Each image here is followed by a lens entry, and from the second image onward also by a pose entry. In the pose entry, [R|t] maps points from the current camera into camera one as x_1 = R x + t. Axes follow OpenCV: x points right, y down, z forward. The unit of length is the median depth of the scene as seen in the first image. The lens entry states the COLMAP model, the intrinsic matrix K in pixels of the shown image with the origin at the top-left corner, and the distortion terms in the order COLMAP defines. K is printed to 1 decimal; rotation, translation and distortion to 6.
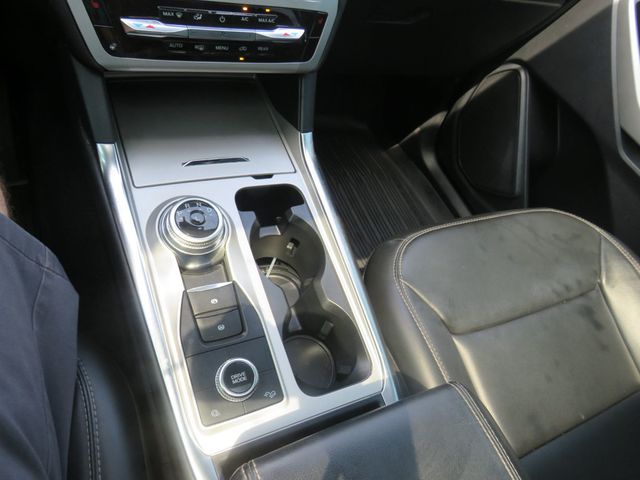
lens RADIAL K [[449.6, 0, 305.9], [0, 449.6, 252.1], [0, 0, 1]] dist [-0.025684, 0.003436]
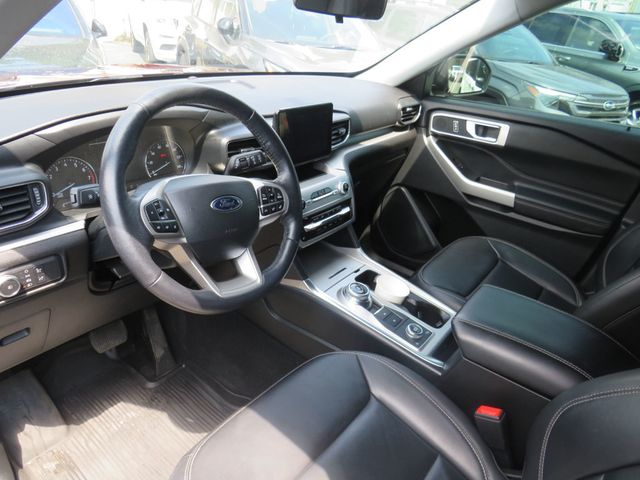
lens RADIAL K [[449.6, 0, 305.9], [0, 449.6, 252.1], [0, 0, 1]] dist [-0.025684, 0.003436]
pose [[0.869472, -0.400547, 0.289104, -1.001112], [0.474785, 0.839184, -0.265234, 0.247097], [-0.136373, 0.367876, 0.919821, -1.119482]]
